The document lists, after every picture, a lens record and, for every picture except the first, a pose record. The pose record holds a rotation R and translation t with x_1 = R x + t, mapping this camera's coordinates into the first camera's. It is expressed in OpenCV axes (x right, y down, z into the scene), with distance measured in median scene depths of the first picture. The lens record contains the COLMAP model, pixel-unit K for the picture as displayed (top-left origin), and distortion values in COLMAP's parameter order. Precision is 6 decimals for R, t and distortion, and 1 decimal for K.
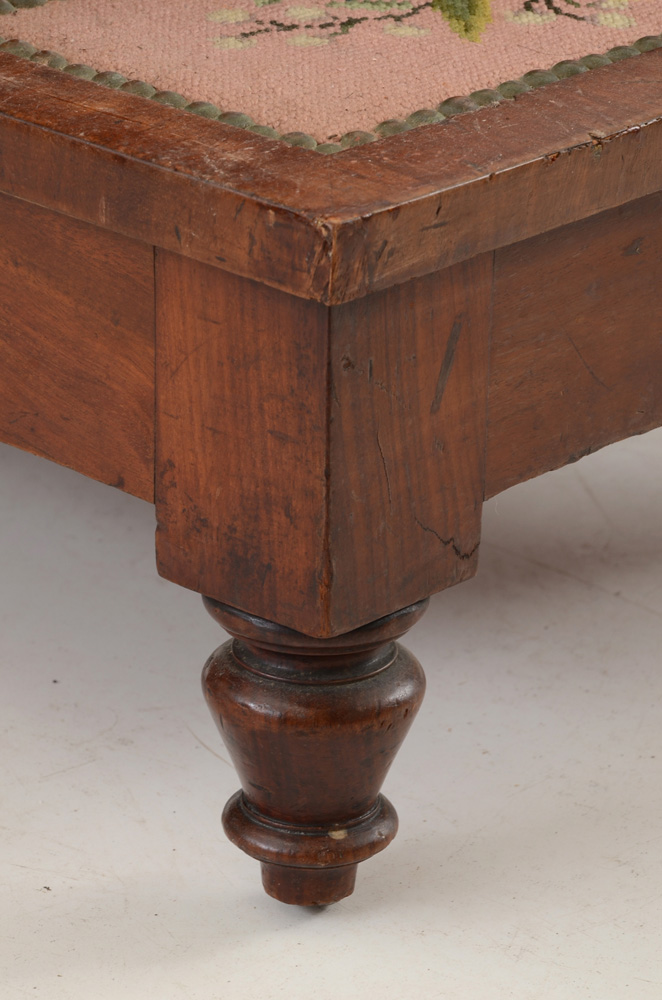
lens RADIAL K [[3947.5, 0, 335.5], [0, 3947.5, 507.2], [0, 0, 1]] dist [1.184176, 0.000000]
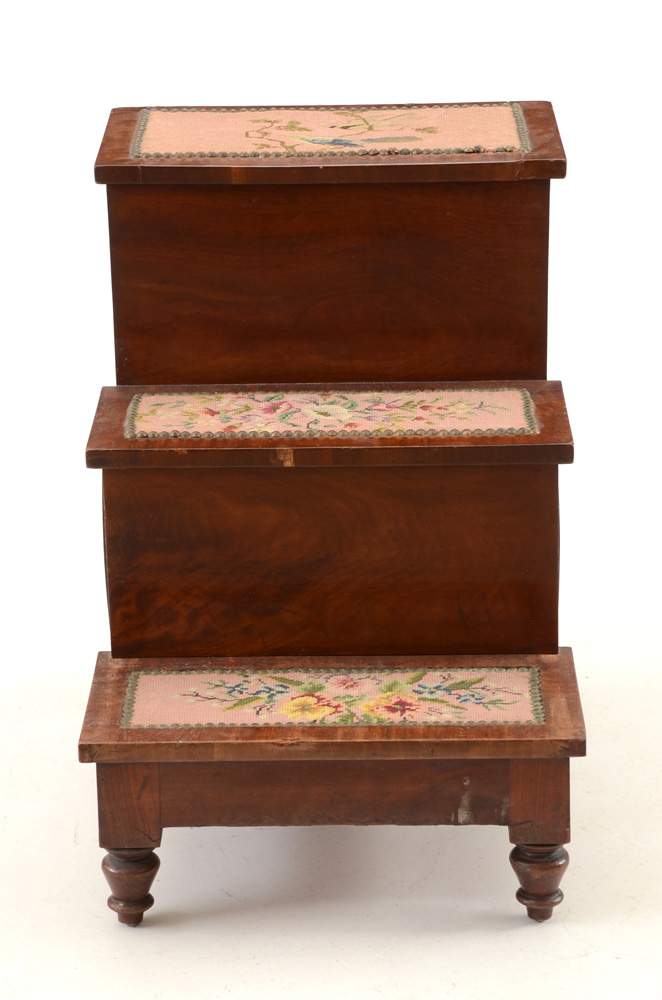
lens RADIAL K [[3266.6, 0, 339.3], [0, 3266.6, 506.5], [0, 0, 1]] dist [0.833303, 0.000000]
pose [[0.666795, 0.210936, -0.714766, 2.401456], [-0.260915, 0.964481, 0.041226, -0.484545], [0.698074, 0.159004, 0.698147, -1.167696]]
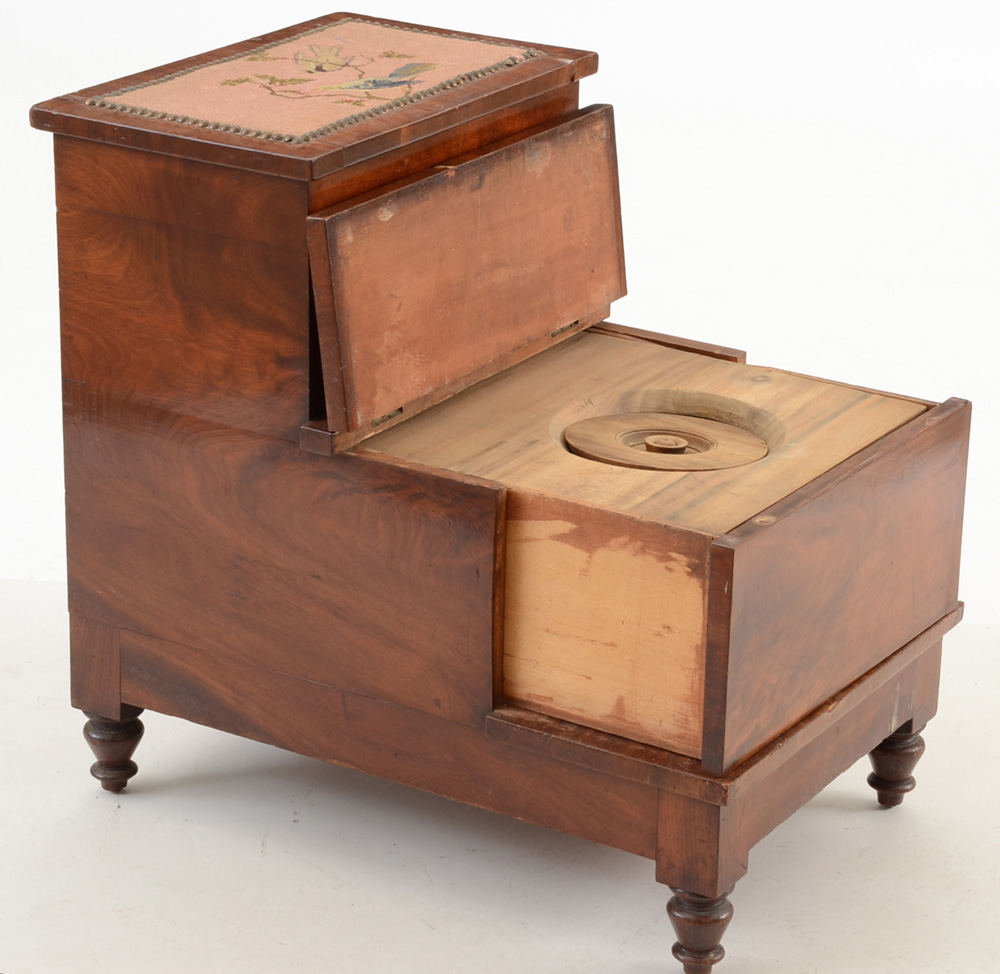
lens RADIAL K [[3408.5, 0, 504.7], [0, 3408.5, 495.5], [0, 0, 1]] dist [0.388274, 0.000000]
pose [[0.979609, -0.064587, 0.190251, -0.713142], [0.071140, 0.997079, -0.027811, -0.241050], [-0.187899, 0.040779, 0.981342, -1.864921]]
